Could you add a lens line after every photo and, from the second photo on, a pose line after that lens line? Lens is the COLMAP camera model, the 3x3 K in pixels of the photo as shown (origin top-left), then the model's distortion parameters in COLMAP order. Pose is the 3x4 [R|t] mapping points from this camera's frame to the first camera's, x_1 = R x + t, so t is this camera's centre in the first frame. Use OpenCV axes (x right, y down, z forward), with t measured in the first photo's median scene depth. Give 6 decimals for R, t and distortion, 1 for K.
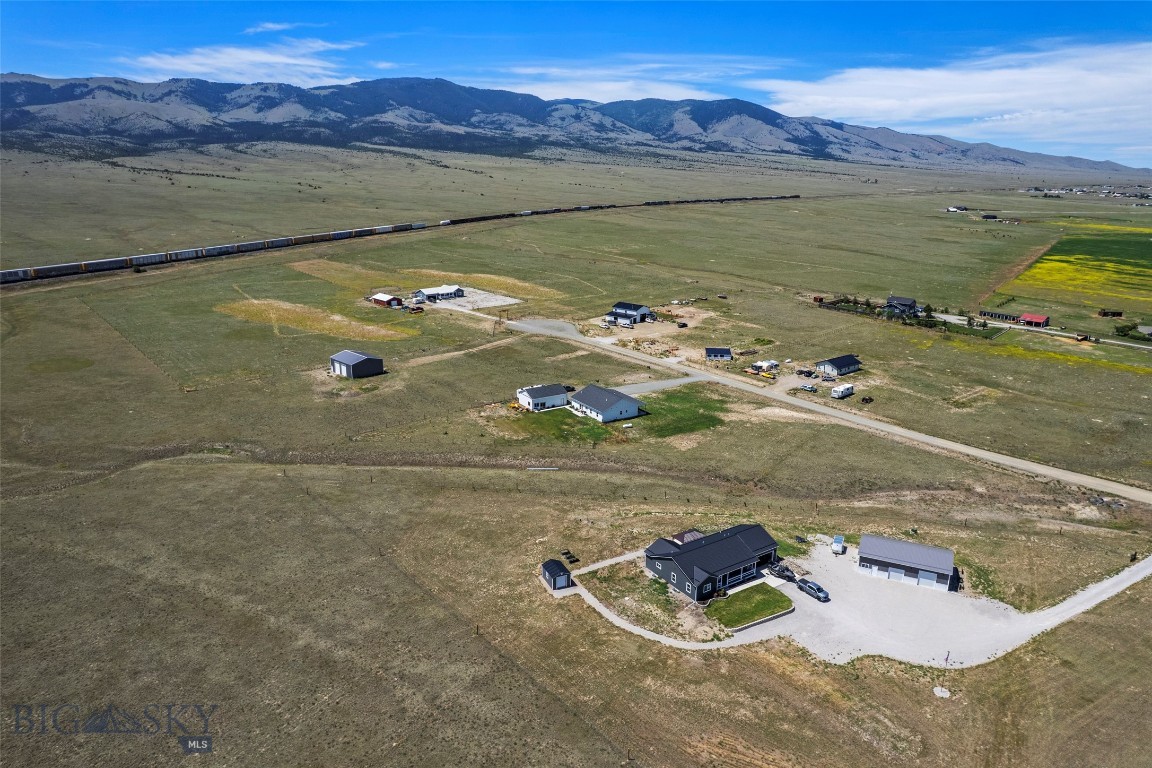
lens RADIAL K [[742.3, 0, 578.5], [0, 742.3, 385.6], [0, 0, 1]] dist [-0.084370, 0.076589]
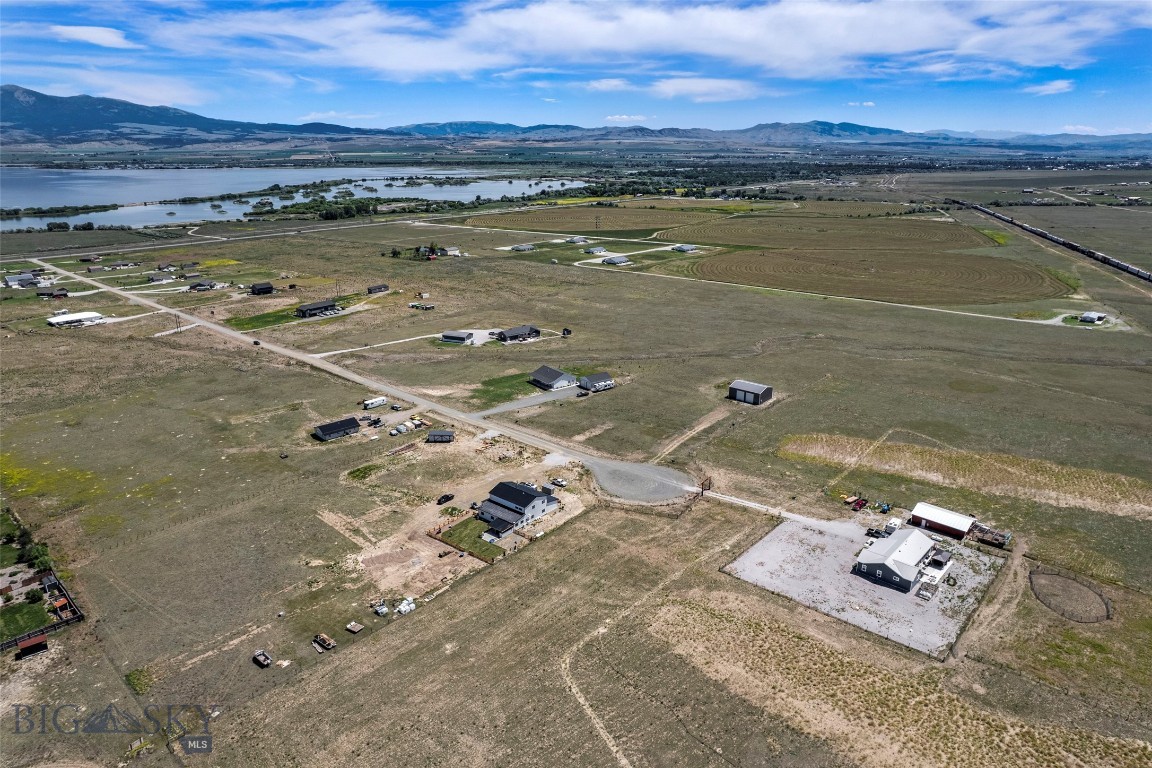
lens RADIAL K [[739.6, 0, 579.6], [0, 739.6, 383.3], [0, 0, 1]] dist [-0.083279, 0.076968]
pose [[-0.996893, 0.016322, -0.077057, 0.004331], [-0.029769, 0.827667, 0.560430, -0.035619], [0.072925, 0.560982, -0.824609, 0.096704]]
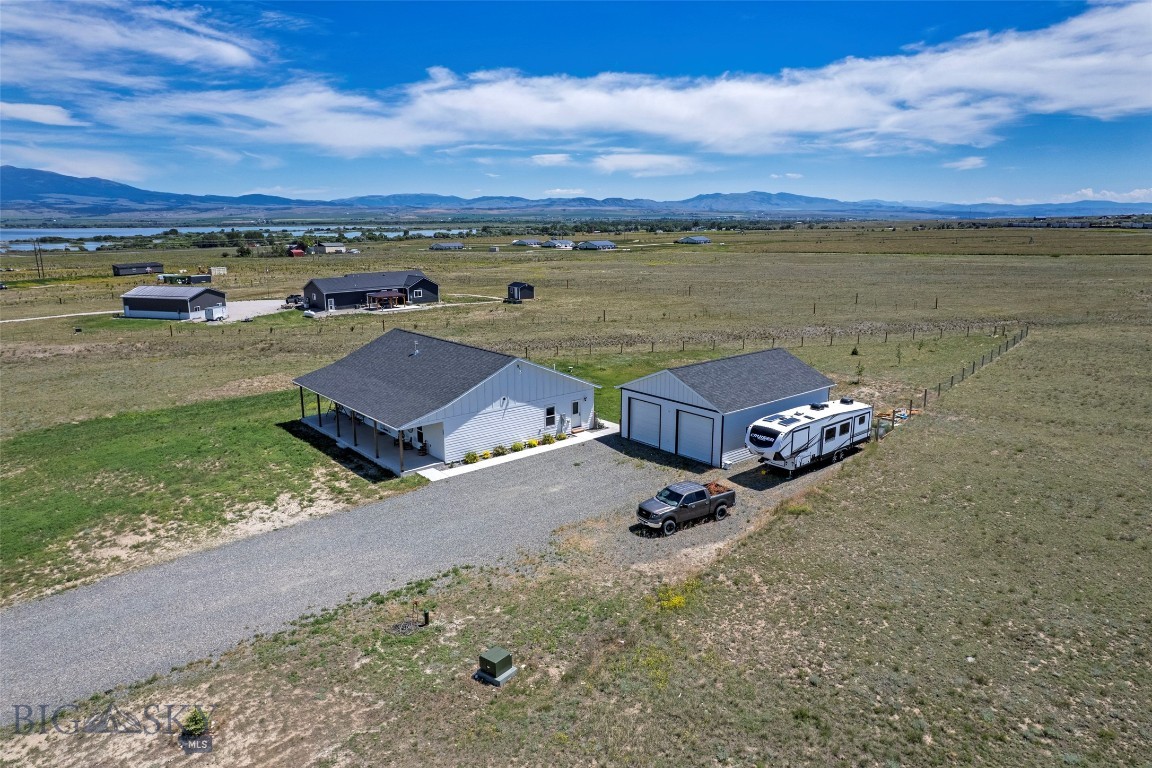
lens RADIAL K [[742.3, 0, 578.5], [0, 742.3, 385.6], [0, 0, 1]] dist [-0.084370, 0.076589]
pose [[-0.988721, 0.029534, -0.146826, 0.001301], [-0.045079, 0.876215, 0.479808, -0.004205], [0.142822, 0.481015, -0.865001, 0.051121]]
